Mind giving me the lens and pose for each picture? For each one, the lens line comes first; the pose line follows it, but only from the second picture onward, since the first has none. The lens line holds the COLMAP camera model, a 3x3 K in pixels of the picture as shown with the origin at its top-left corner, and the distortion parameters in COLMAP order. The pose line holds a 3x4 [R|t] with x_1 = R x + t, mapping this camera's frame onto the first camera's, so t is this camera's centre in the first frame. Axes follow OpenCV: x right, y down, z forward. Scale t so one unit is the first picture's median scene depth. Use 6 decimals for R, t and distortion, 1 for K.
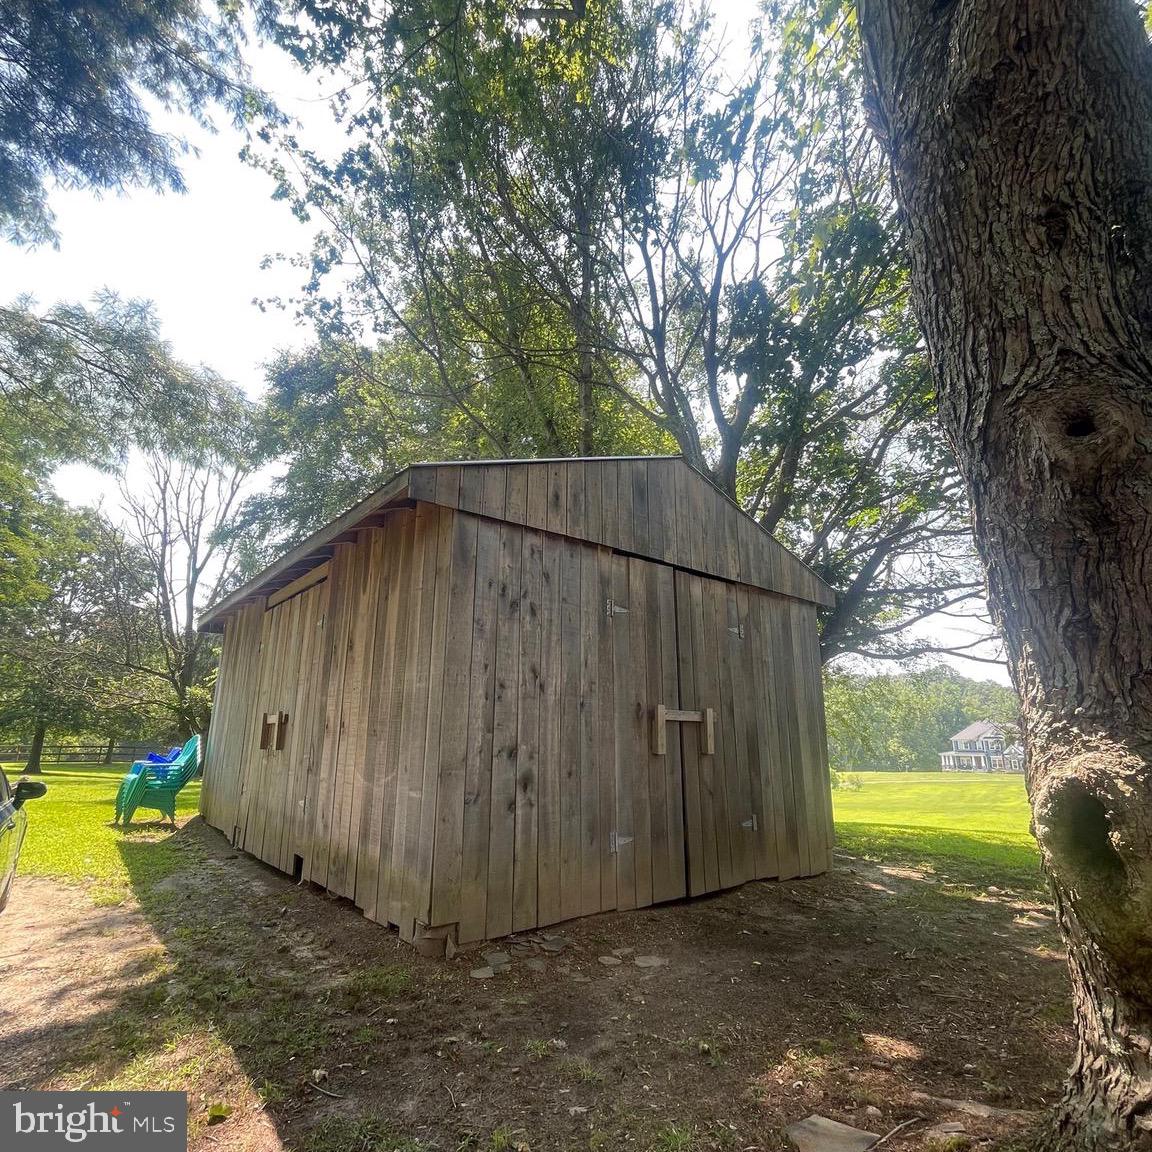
lens RADIAL K [[623.5, 0, 576.0], [0, 623.5, 576.0], [0, 0, 1]] dist [0.002312, 0.000210]
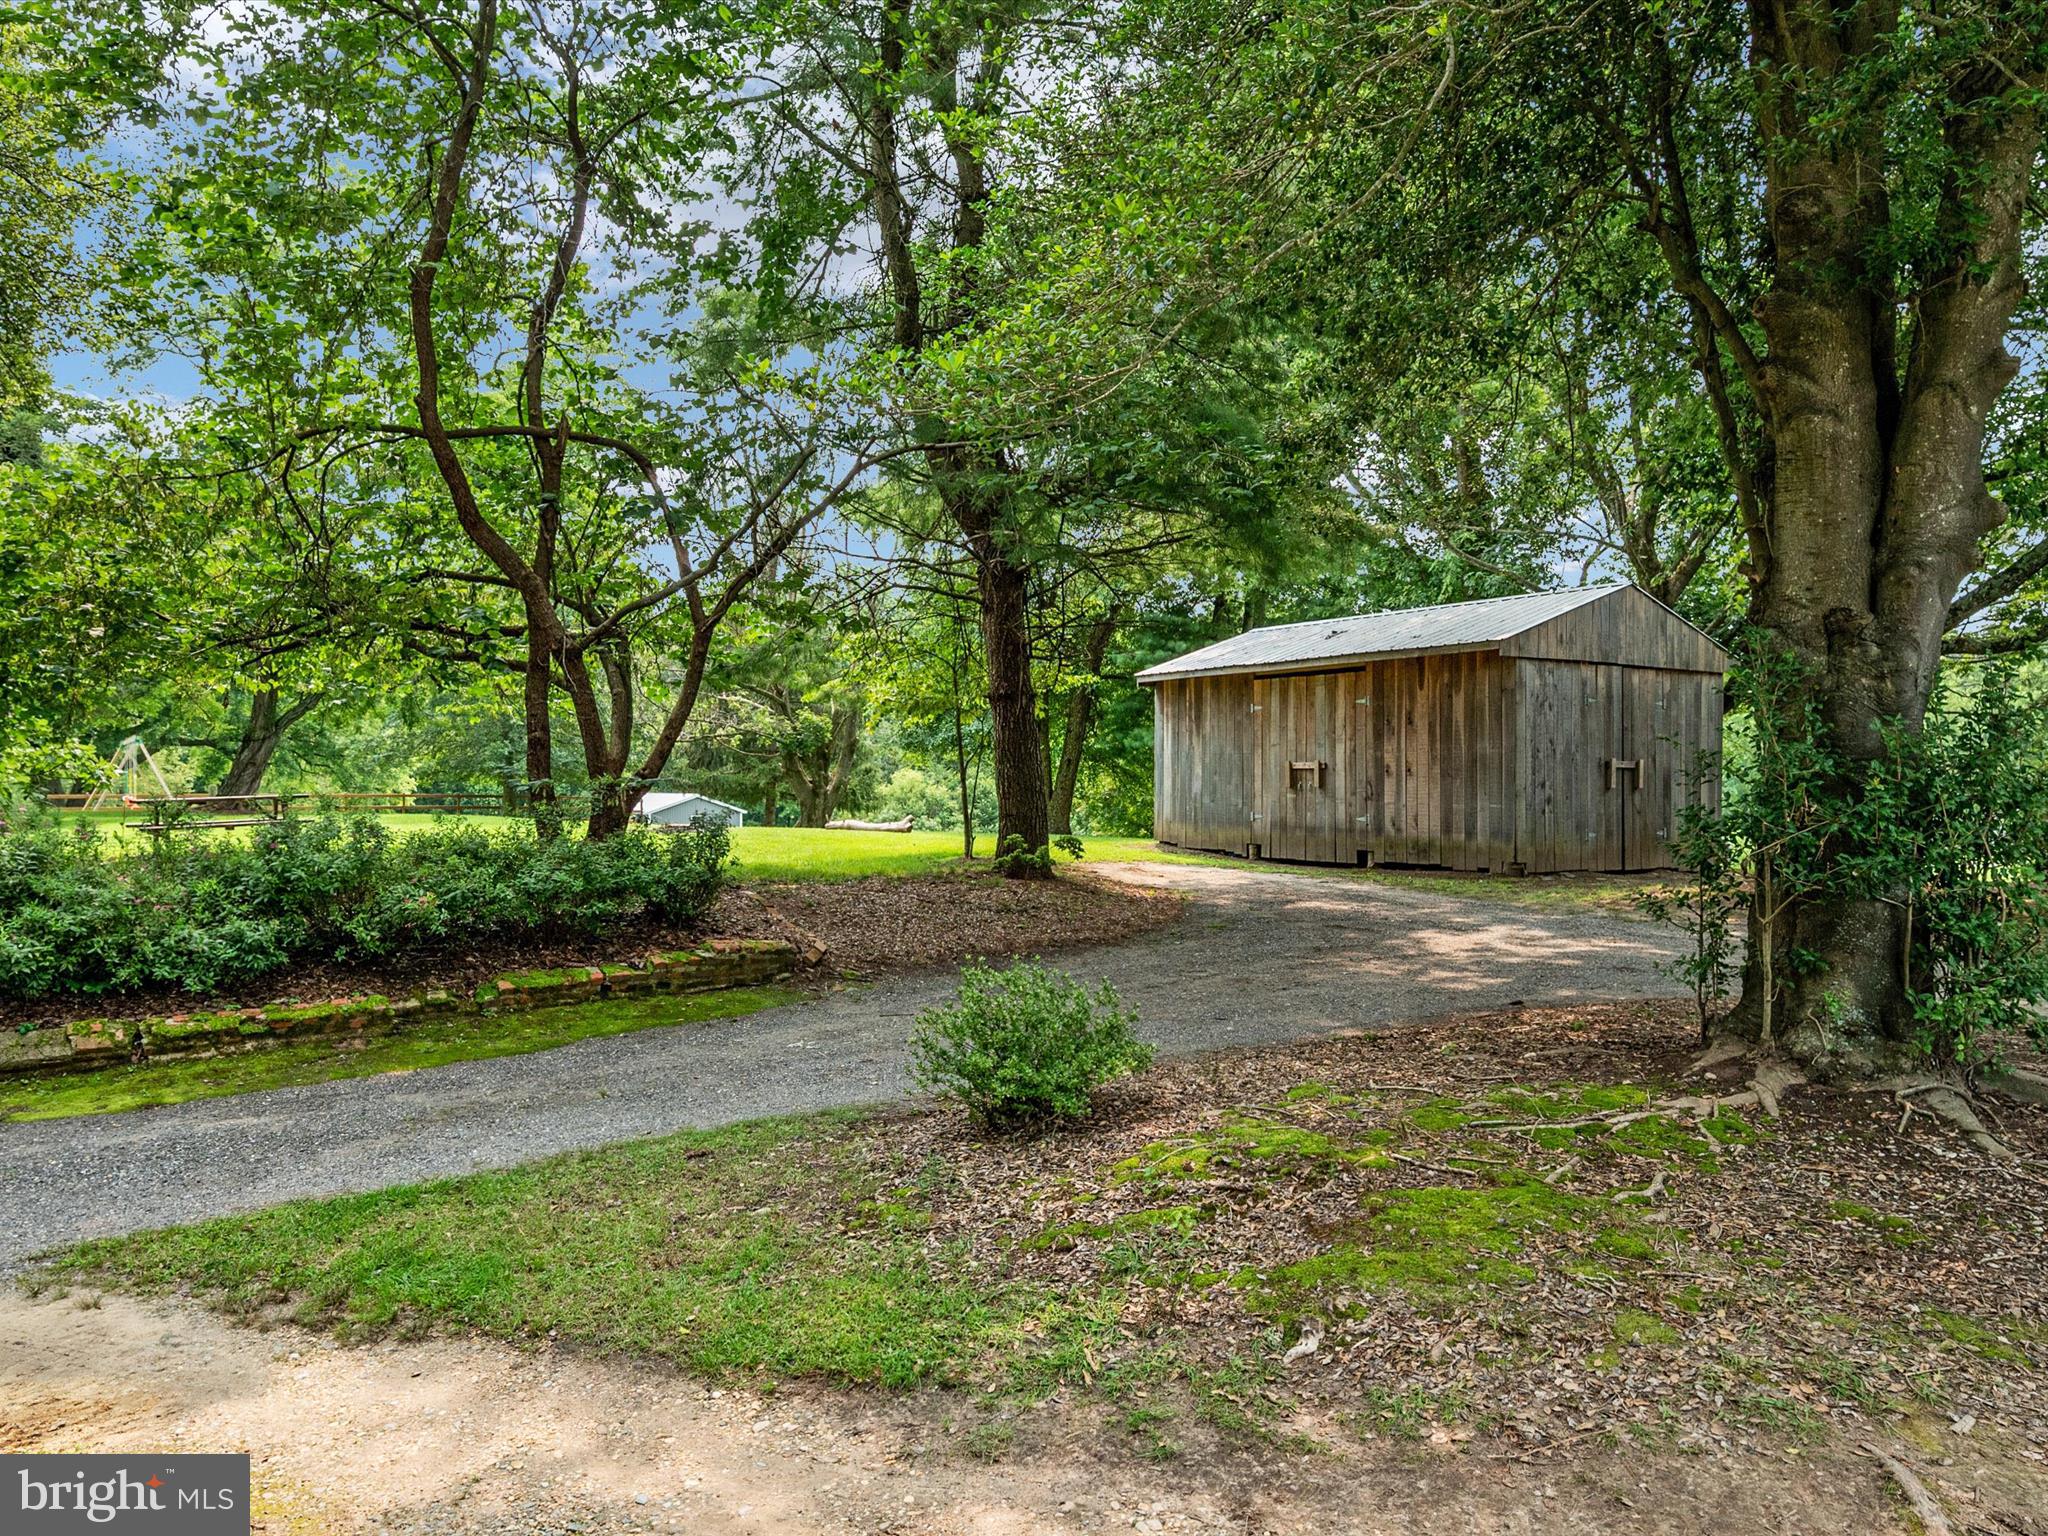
lens RADIAL K [[1783.5, 0, 1024.0], [0, 1783.5, 768.0], [0, 0, 1]] dist [-0.008244, 0.007726]
pose [[0.999040, -0.001976, -0.043767, -1.120114], [0.012569, 0.969919, 0.243102, -0.857624], [0.041970, -0.243418, 0.969013, -3.339832]]
